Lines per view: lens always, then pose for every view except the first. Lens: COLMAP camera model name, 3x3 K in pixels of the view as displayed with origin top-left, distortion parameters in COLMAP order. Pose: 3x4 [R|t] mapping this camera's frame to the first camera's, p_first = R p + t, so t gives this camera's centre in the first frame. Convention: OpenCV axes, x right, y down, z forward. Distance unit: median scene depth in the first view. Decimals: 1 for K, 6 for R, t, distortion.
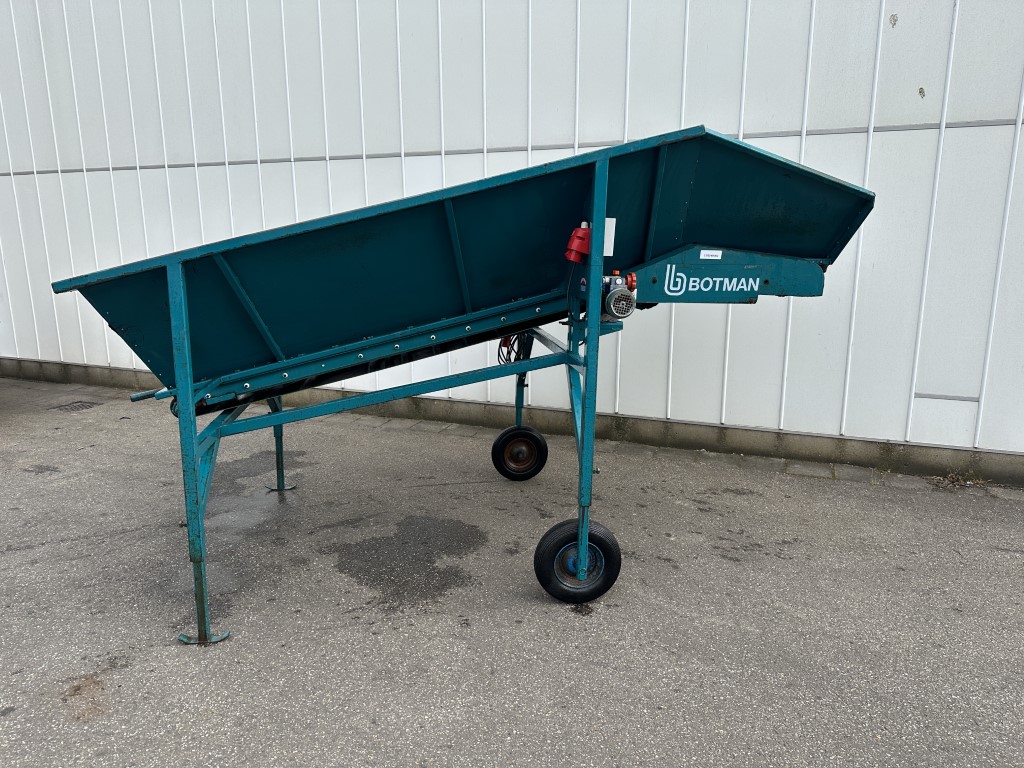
lens RADIAL K [[706.3, 0, 519.9], [0, 706.3, 384.8], [0, 0, 1]] dist [0.010195, -0.002046]
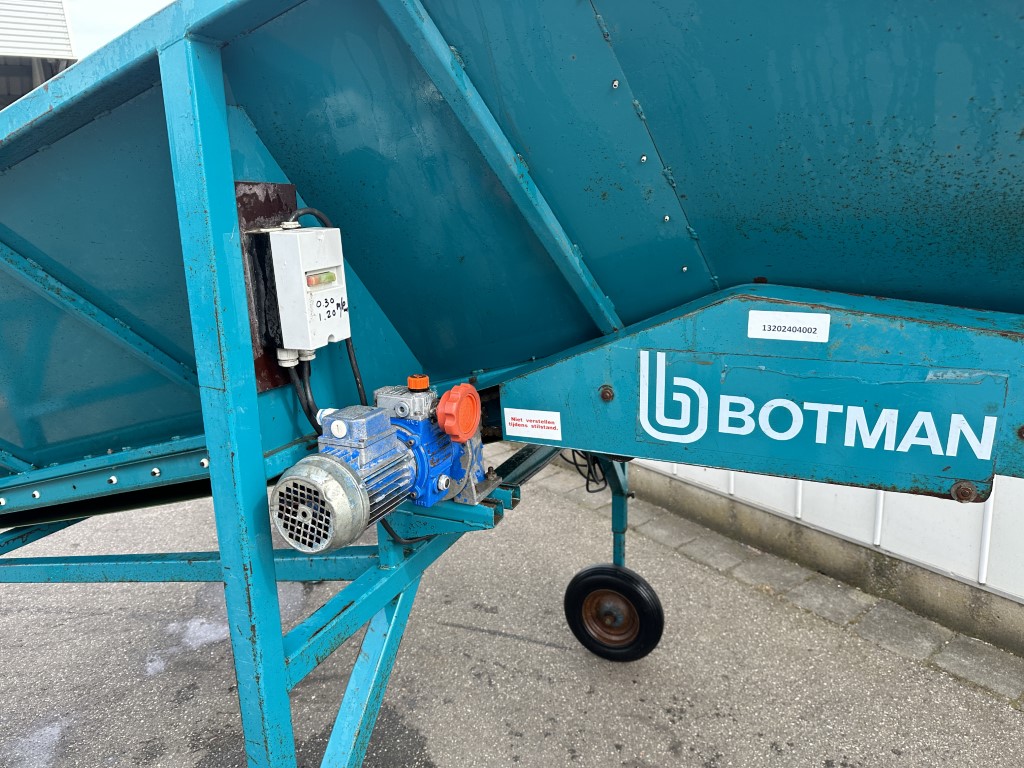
lens RADIAL K [[729.9, 0, 514.9], [0, 729.9, 353.0], [0, 0, 1]] dist [0.000698, -0.025795]
pose [[0.837303, 0.072673, -0.541887, 0.326431], [-0.069310, 0.997239, 0.026645, -0.166249], [0.542327, 0.015248, 0.840029, 0.657827]]
